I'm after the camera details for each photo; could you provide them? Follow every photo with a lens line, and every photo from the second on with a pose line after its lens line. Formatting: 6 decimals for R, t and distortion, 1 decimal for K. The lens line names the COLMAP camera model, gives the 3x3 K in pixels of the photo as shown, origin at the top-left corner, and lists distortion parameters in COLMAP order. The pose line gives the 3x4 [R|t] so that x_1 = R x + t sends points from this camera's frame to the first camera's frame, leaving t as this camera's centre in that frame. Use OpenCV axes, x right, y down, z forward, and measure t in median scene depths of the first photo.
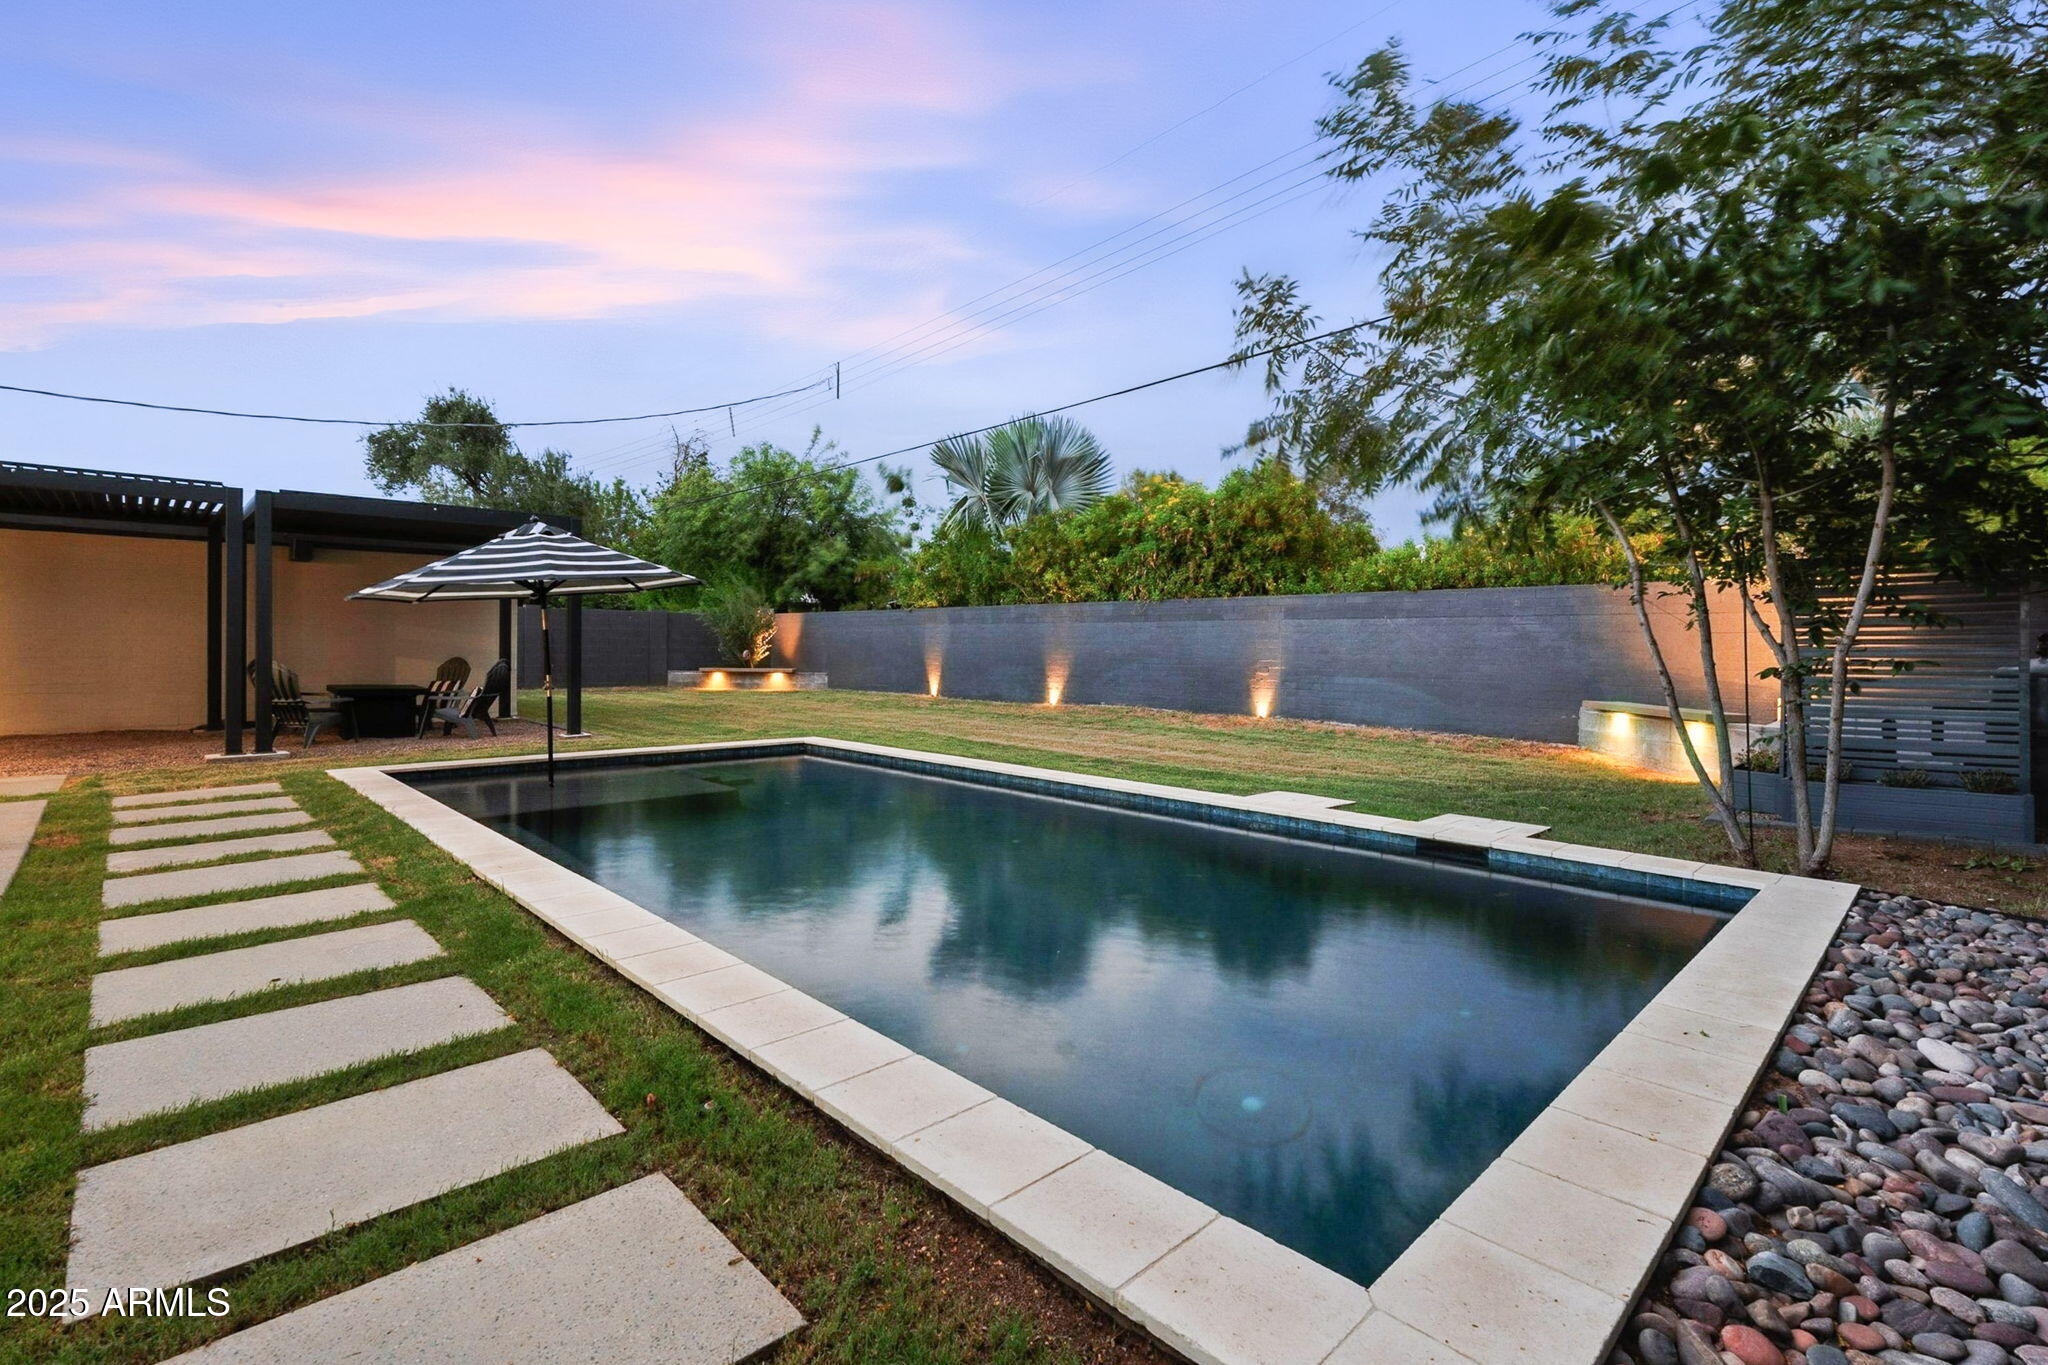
lens RADIAL K [[912.9, 0, 1035.7], [0, 912.9, 649.5], [0, 0, 1]] dist [0.001180, -0.000575]
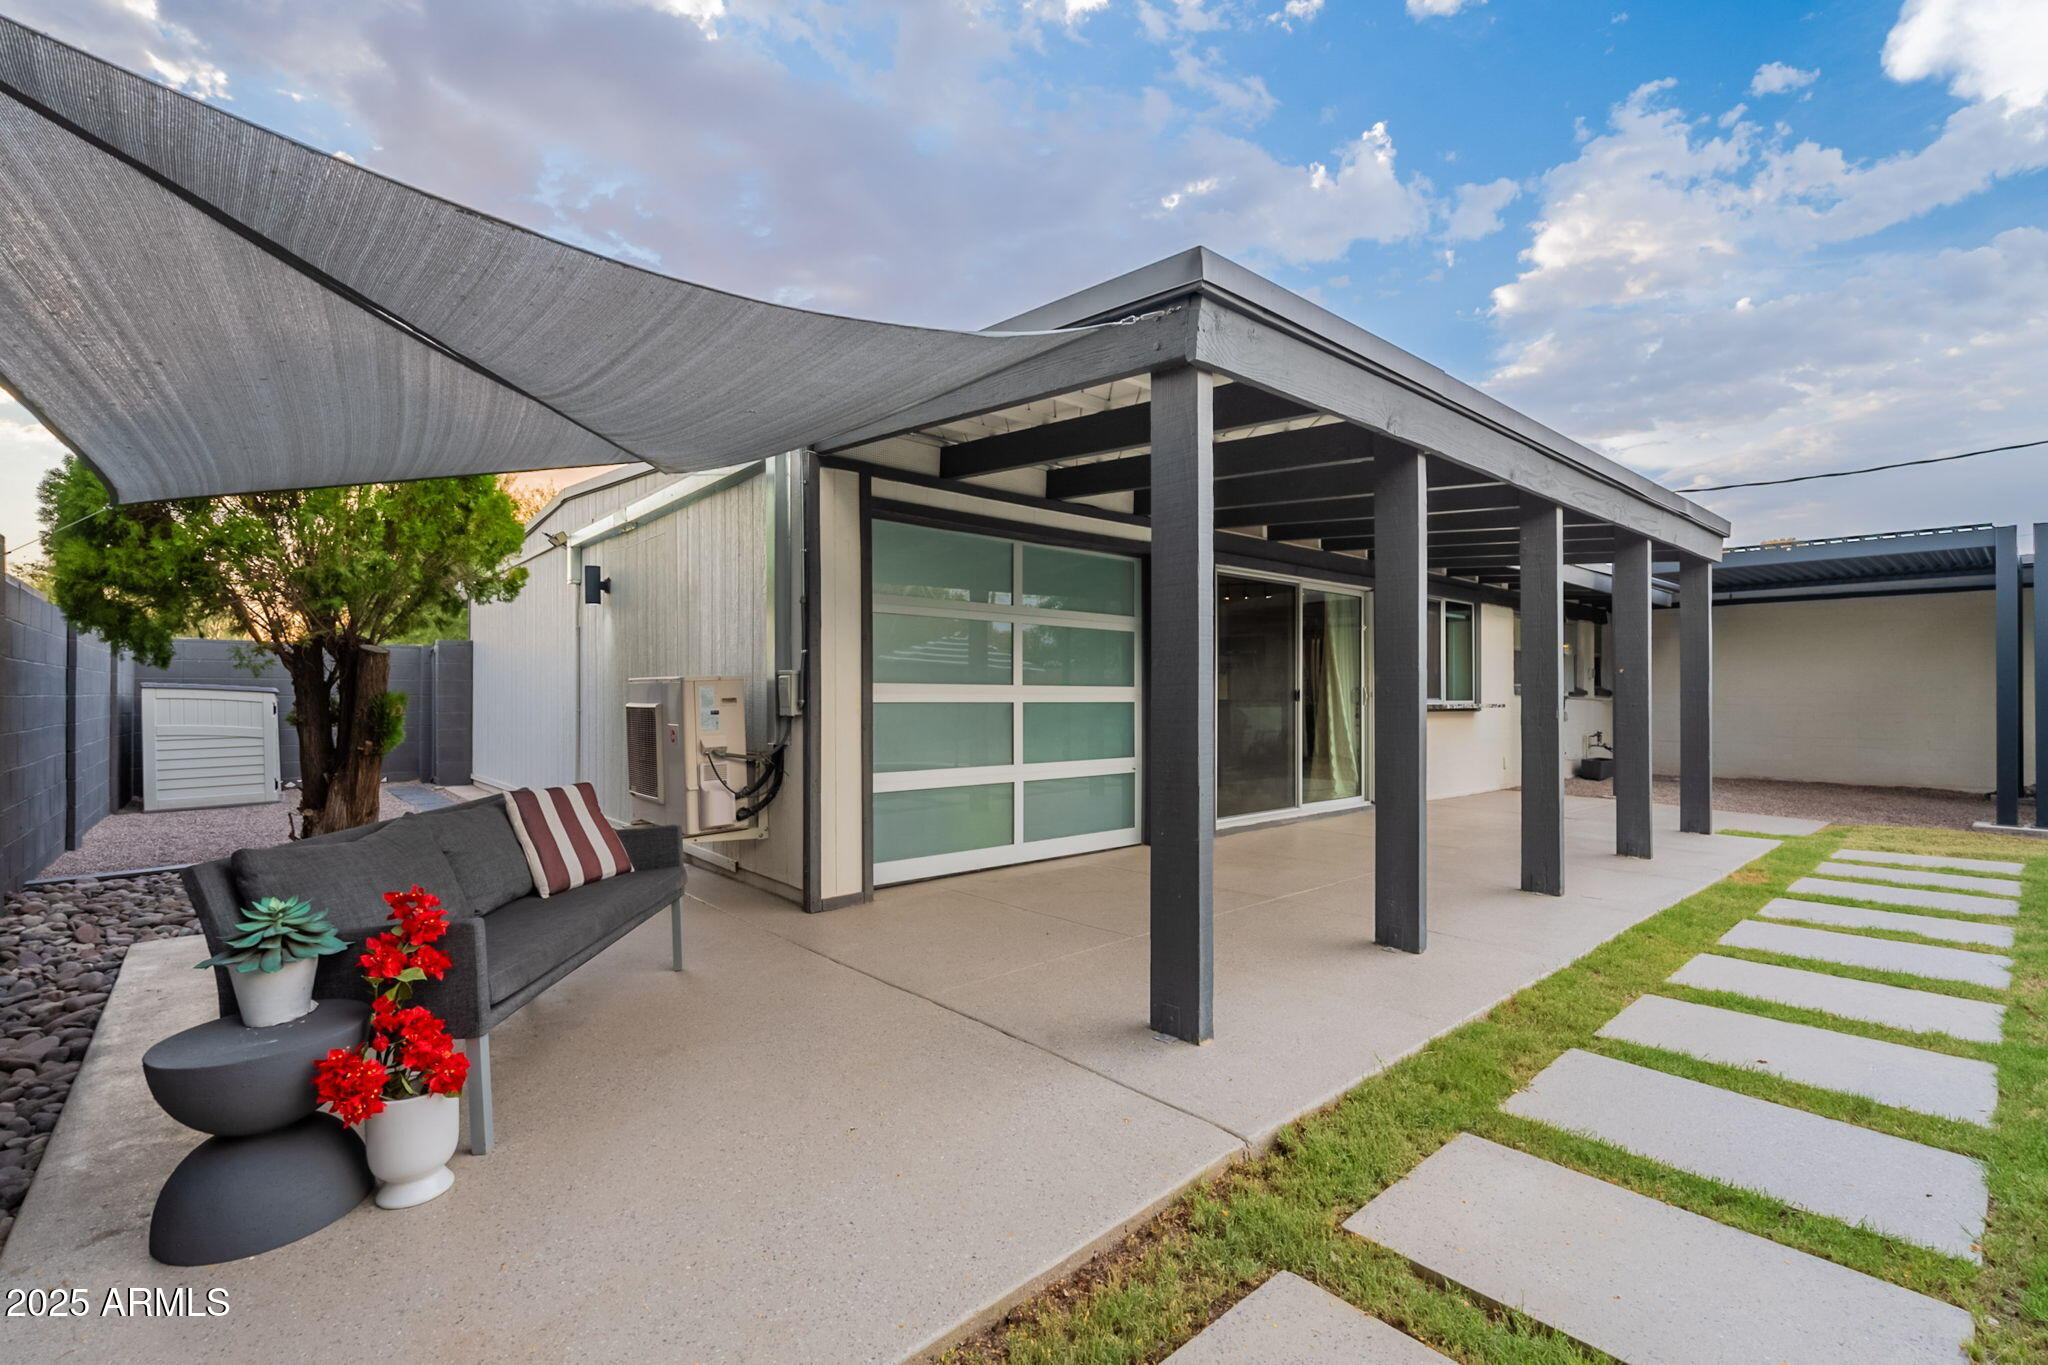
lens RADIAL K [[894.1, 0, 1009.3], [0, 894.1, 695.5], [0, 0, 1]] dist [-0.001020, -0.000188]
pose [[-0.060229, -0.008594, -0.998148, 0.058067], [-0.005027, 0.999953, -0.008306, 0.004185], [0.998172, 0.004517, -0.060269, 0.169372]]
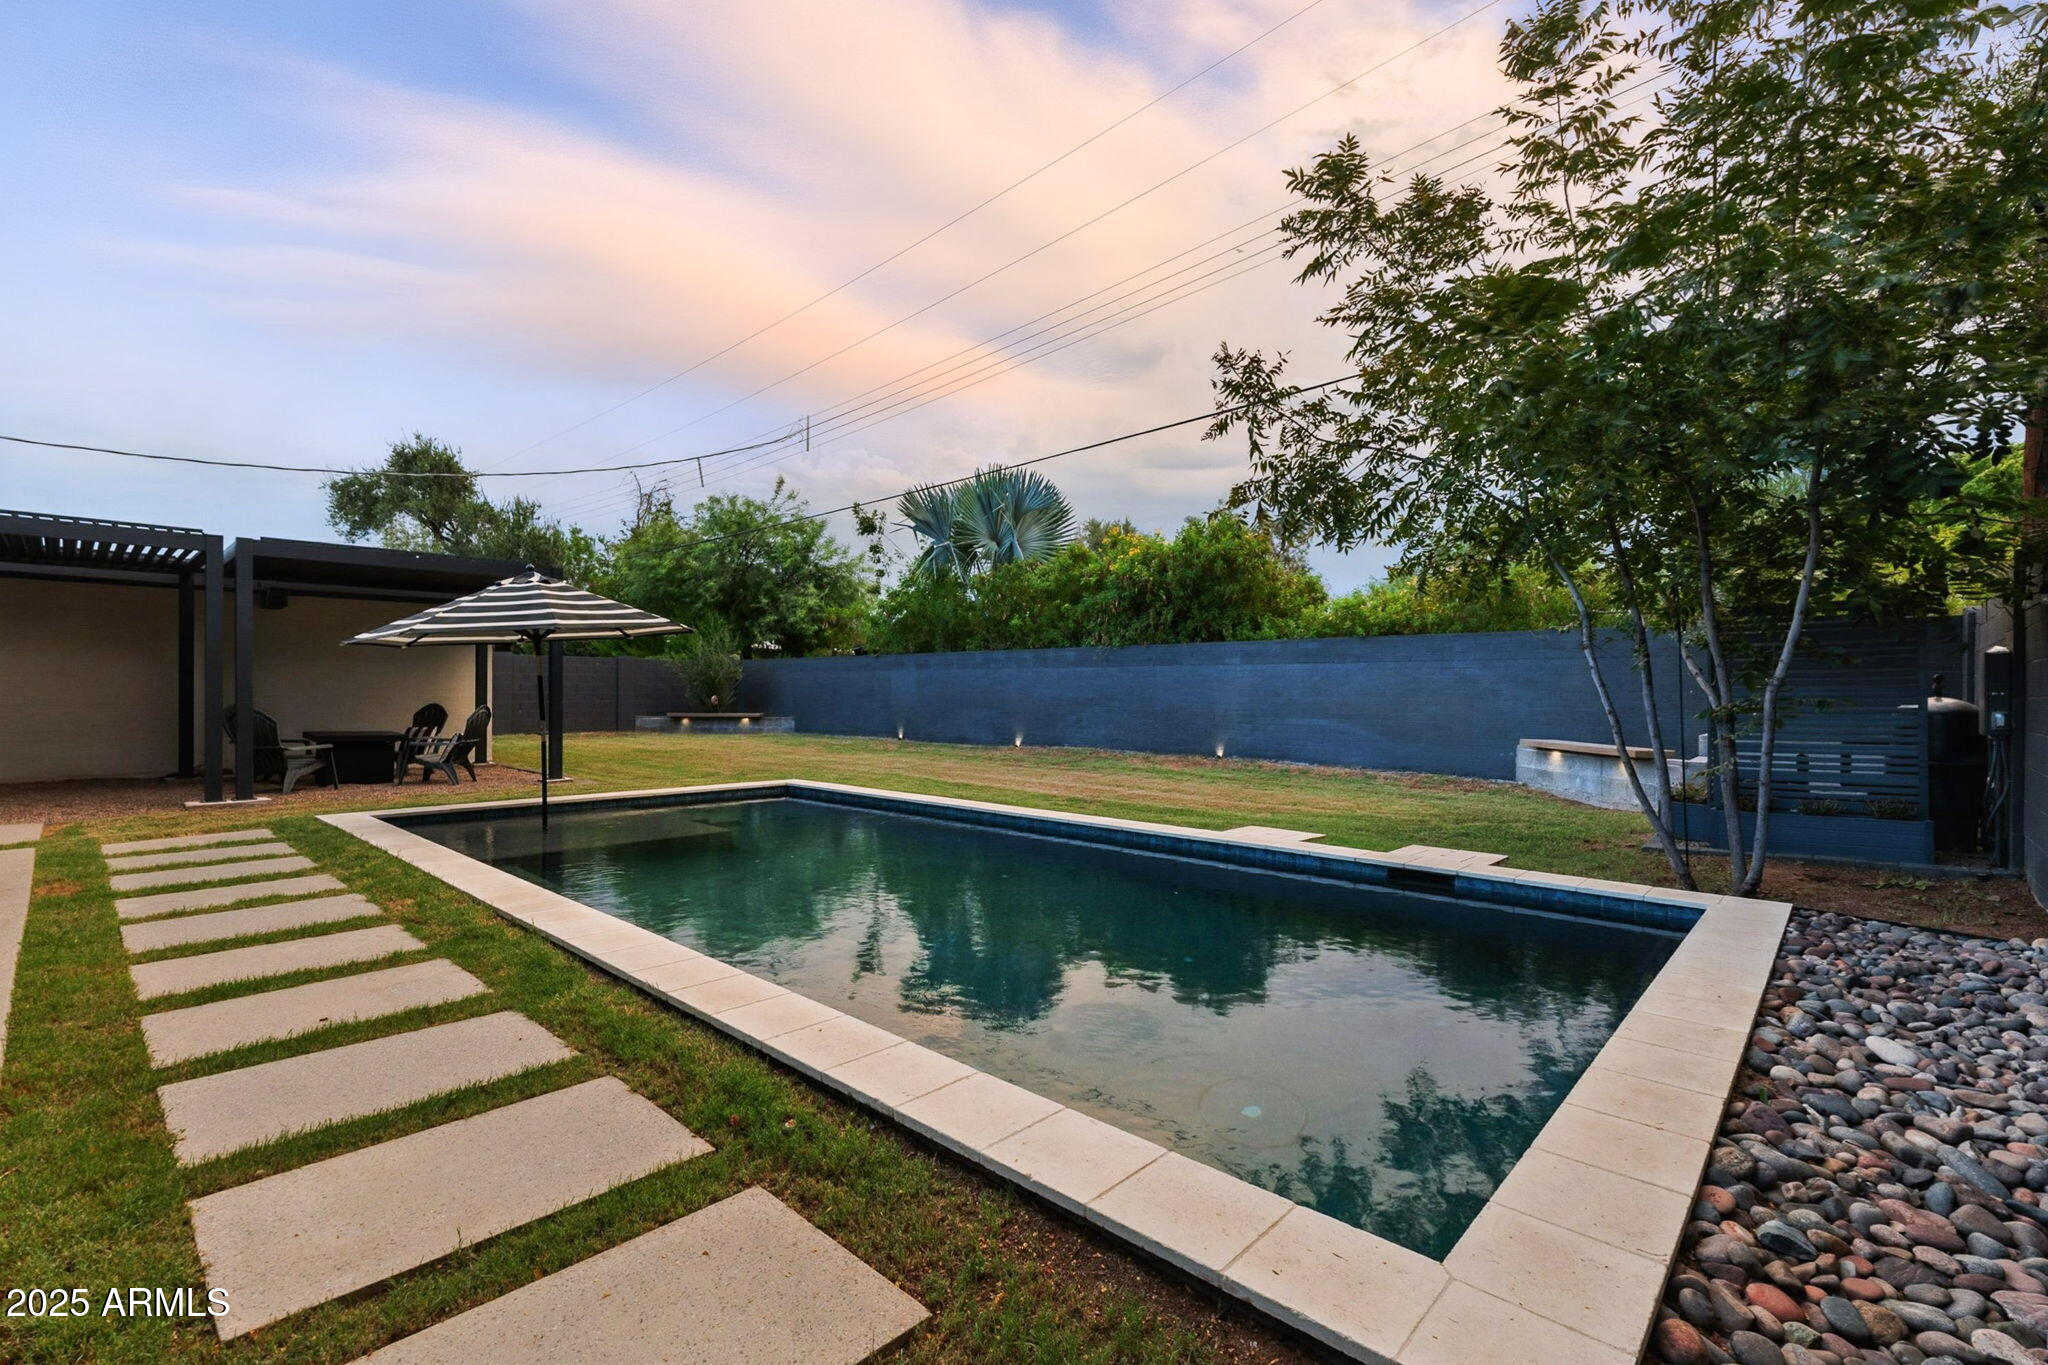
lens RADIAL K [[882.0, 0, 1031.5], [0, 882.0, 686.8], [0, 0, 1]] dist [-0.000950, 0.000125]
pose [[0.998782, -0.003322, 0.049227, -0.051900], [0.003704, 0.999964, -0.007675, 0.000424], [-0.049199, 0.007848, 0.998758, -0.016066]]
